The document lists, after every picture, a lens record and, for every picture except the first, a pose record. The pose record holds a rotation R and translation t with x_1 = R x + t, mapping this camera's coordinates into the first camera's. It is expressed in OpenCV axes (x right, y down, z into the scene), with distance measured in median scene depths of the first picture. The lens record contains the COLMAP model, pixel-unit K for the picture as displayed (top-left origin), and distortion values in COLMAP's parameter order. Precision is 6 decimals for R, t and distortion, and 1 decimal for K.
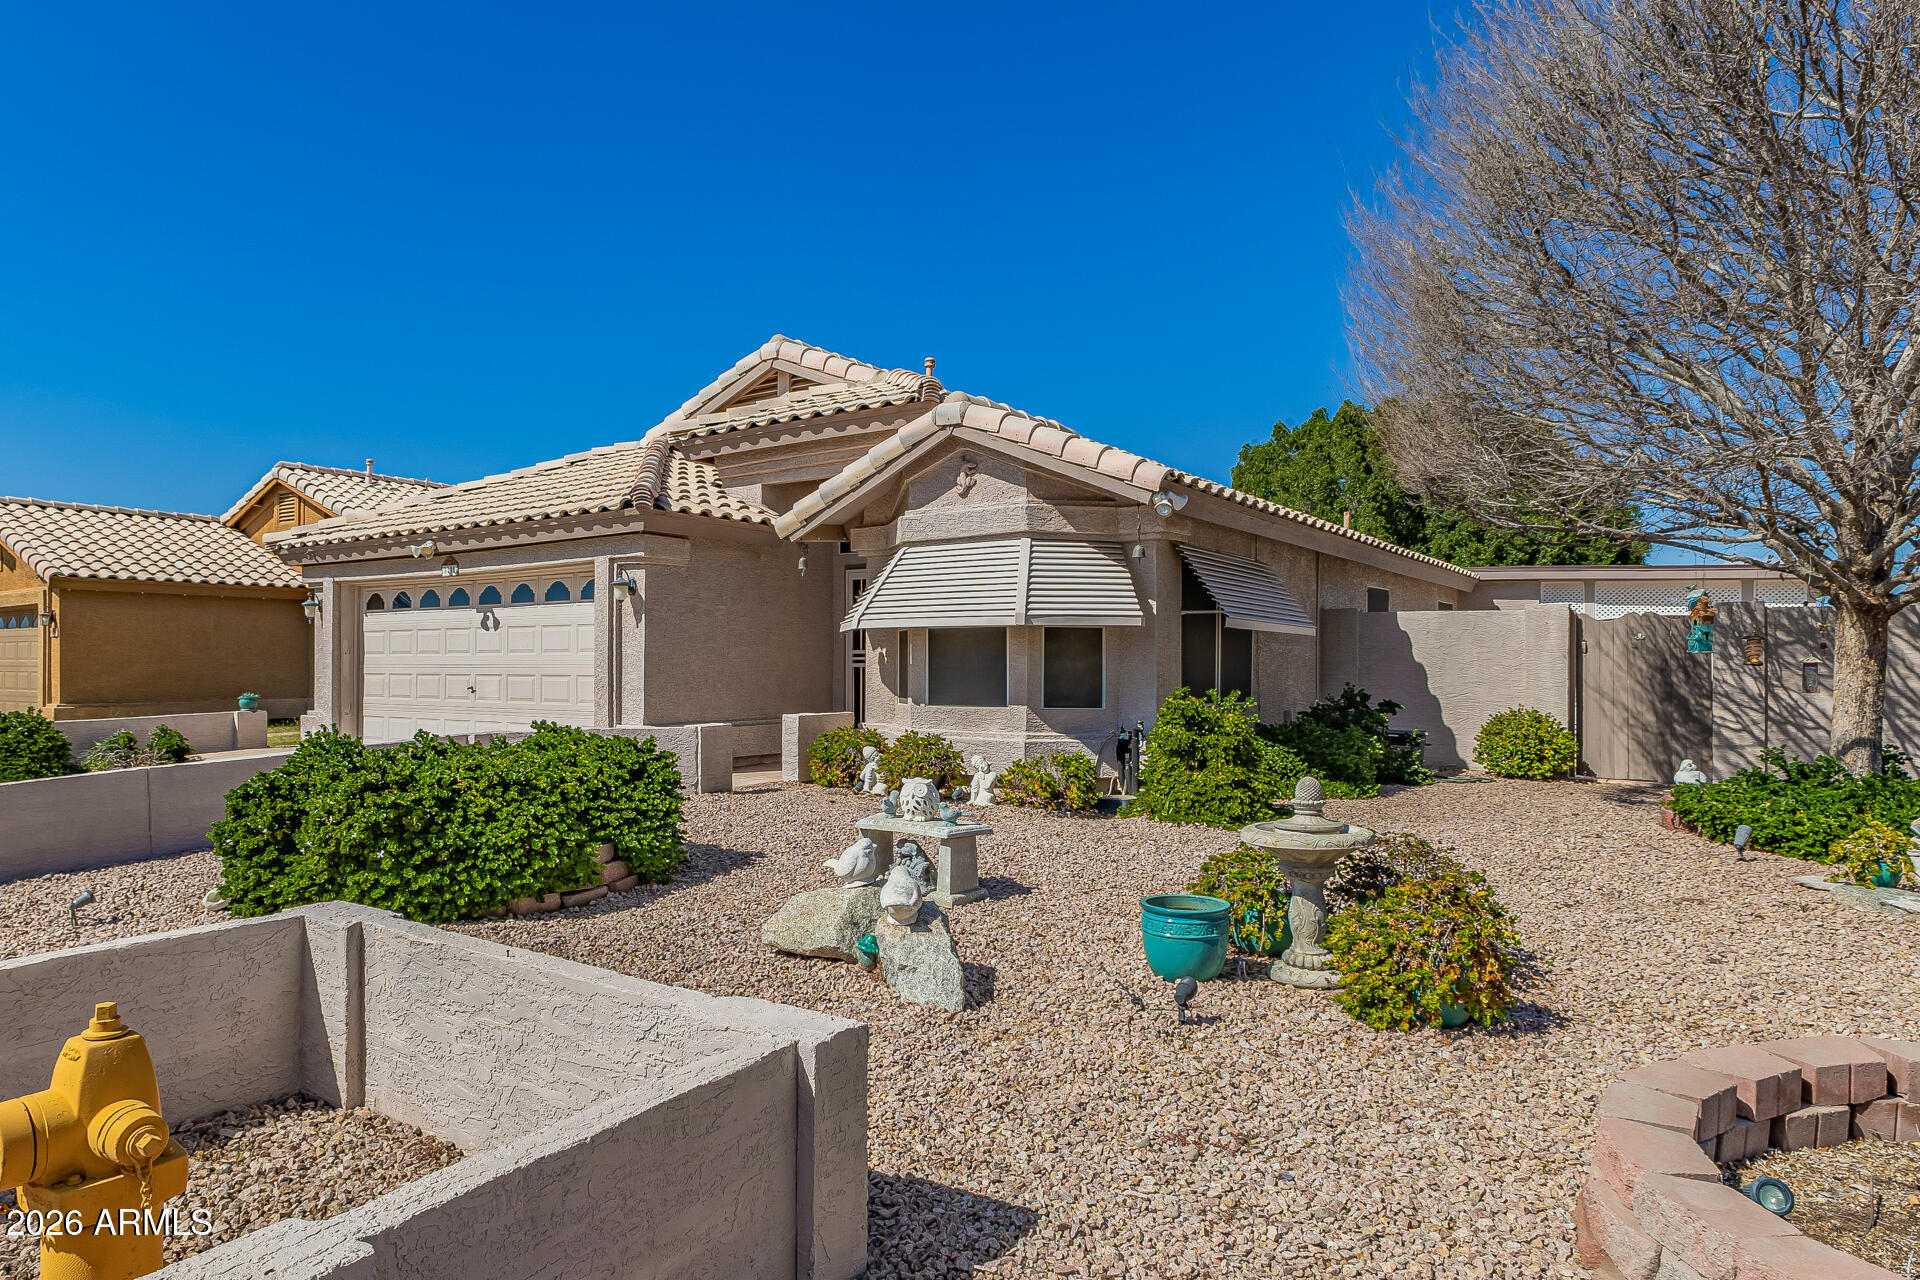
lens RADIAL K [[826.8, 0, 966.4], [0, 826.8, 638.3], [0, 0, 1]] dist [0.001440, 0.000549]
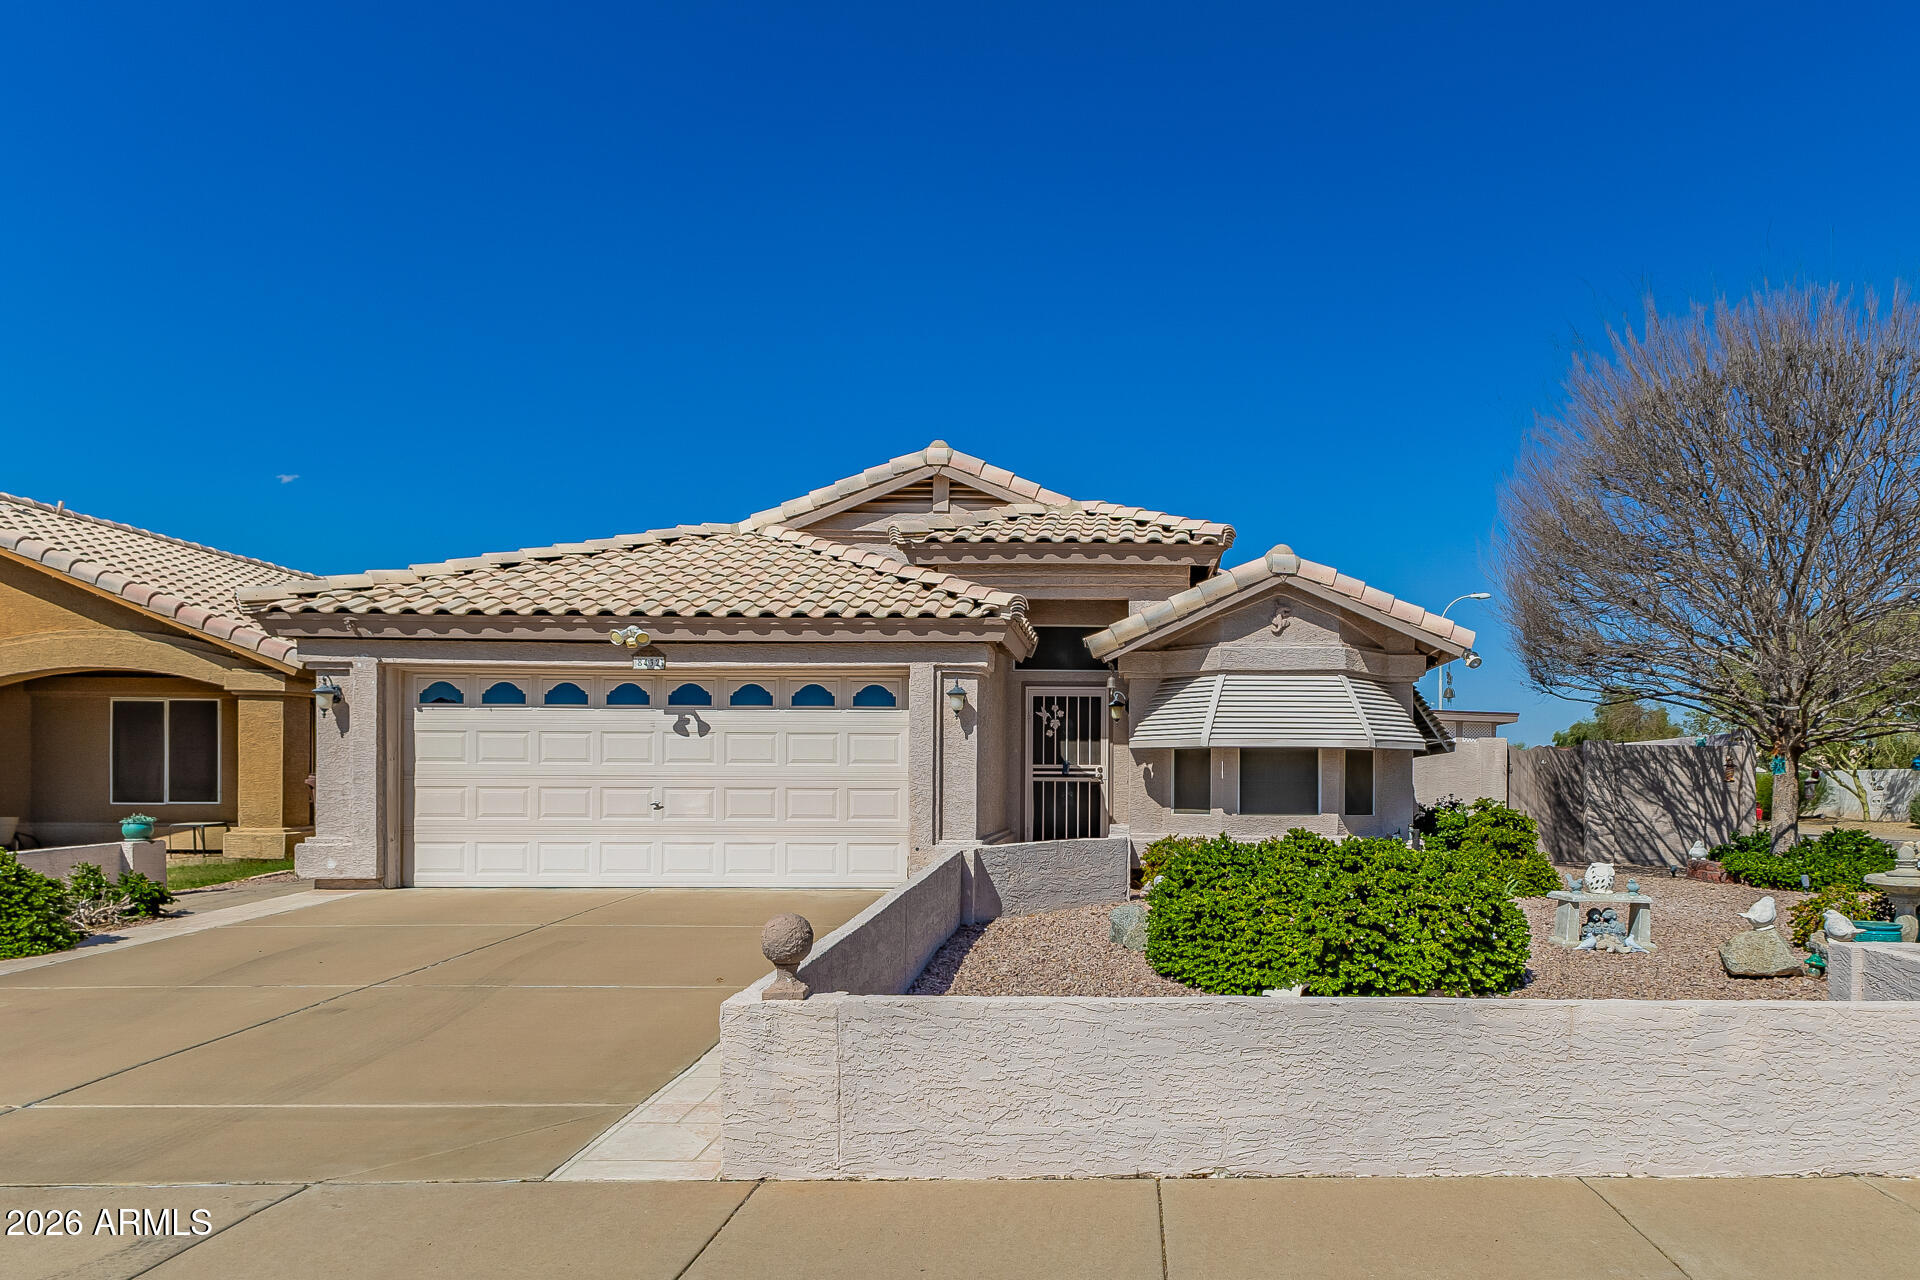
lens RADIAL K [[854.1, 0, 963.5], [0, 854.1, 763.3], [0, 0, 1]] dist [0.001003, 0.000155]
pose [[0.898577, 0.014533, 0.438575, -0.825278], [-0.019791, 0.999777, 0.007421, 0.007669], [-0.438369, -0.015349, 0.898664, 0.099787]]
